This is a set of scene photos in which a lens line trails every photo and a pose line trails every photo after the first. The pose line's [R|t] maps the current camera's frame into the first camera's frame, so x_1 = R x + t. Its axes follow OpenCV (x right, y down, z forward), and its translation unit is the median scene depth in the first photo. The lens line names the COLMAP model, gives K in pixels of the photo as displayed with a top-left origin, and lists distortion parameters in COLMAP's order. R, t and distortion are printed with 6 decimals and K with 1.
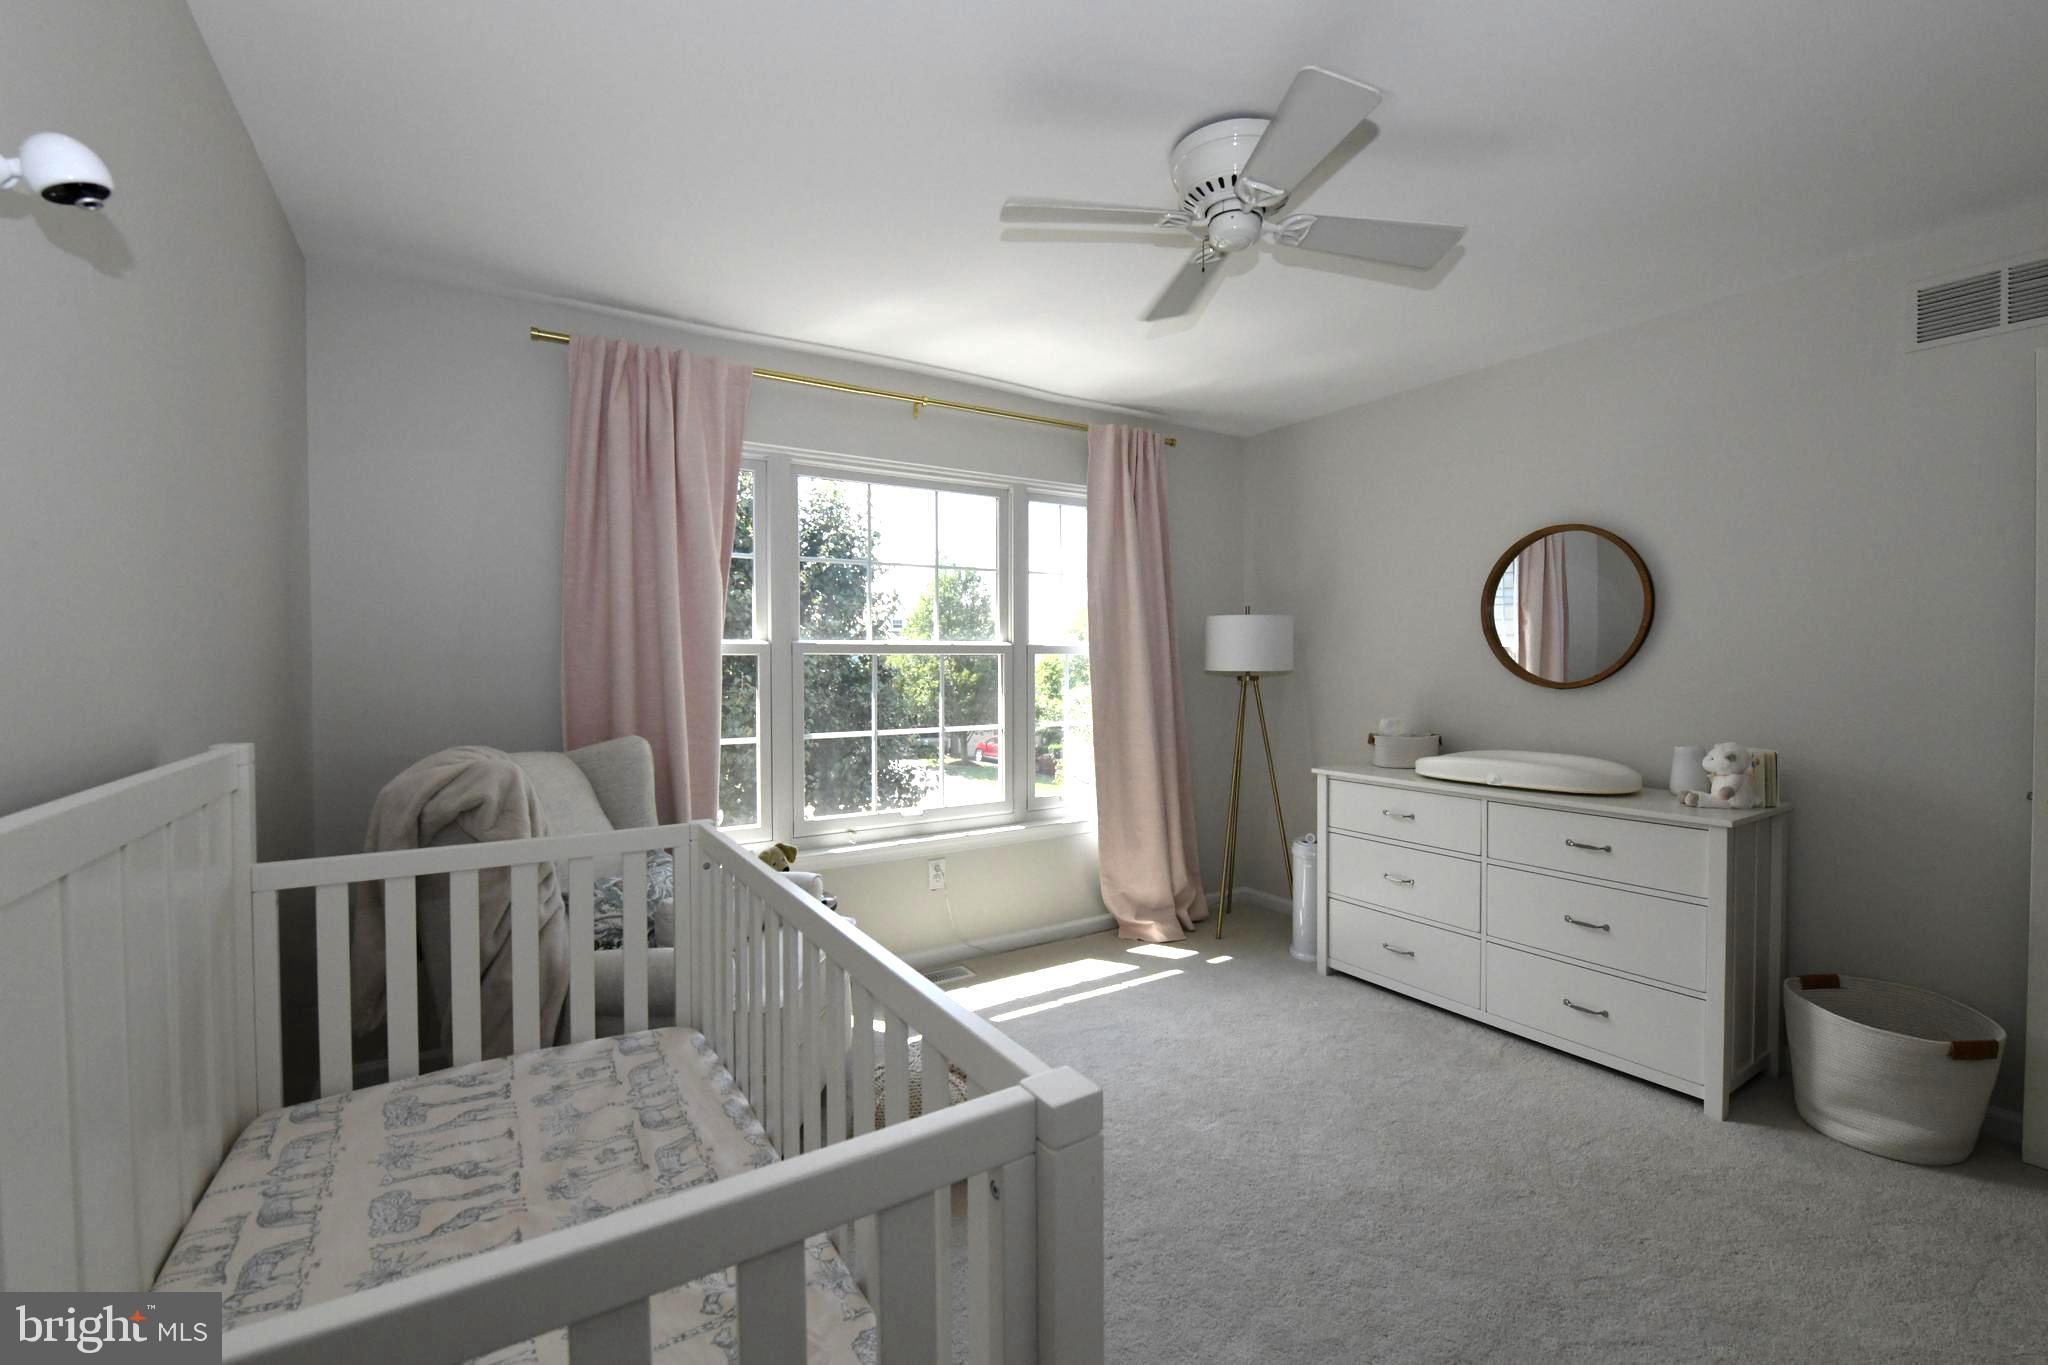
lens RADIAL K [[854.0, 0, 1056.5], [0, 854.0, 678.1], [0, 0, 1]] dist [-0.022372, 0.000356]
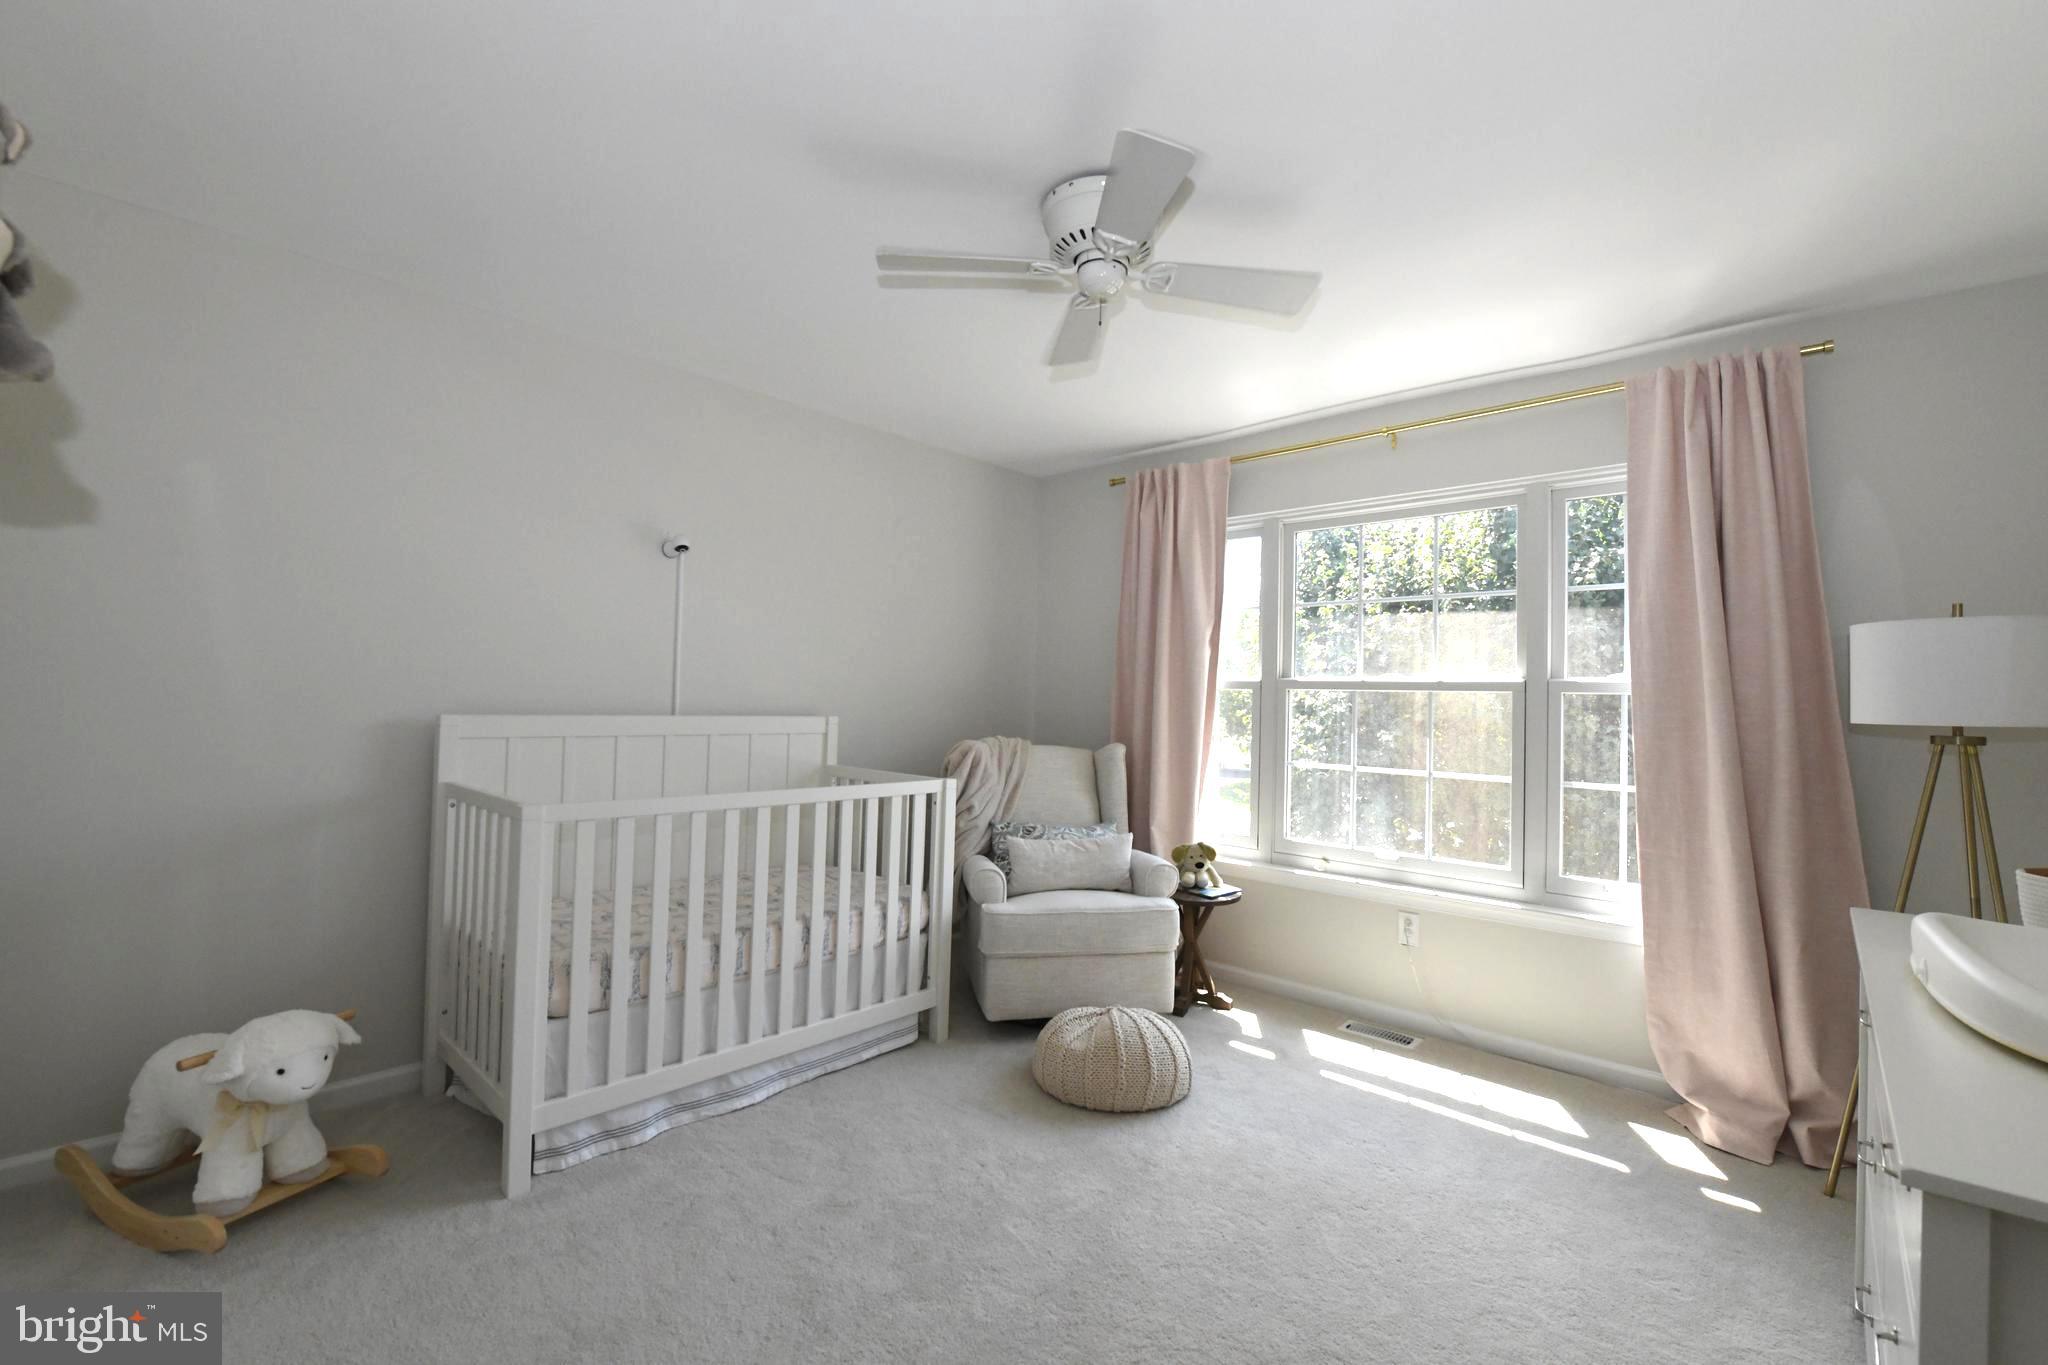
lens RADIAL K [[854.0, 0, 1056.5], [0, 854.0, 678.1], [0, 0, 1]] dist [-0.022372, 0.000356]
pose [[0.264081, -0.015771, -0.964372, 0.630652], [-0.049615, 0.998320, -0.029912, 0.005407], [0.963224, 0.055746, 0.262855, 0.364835]]
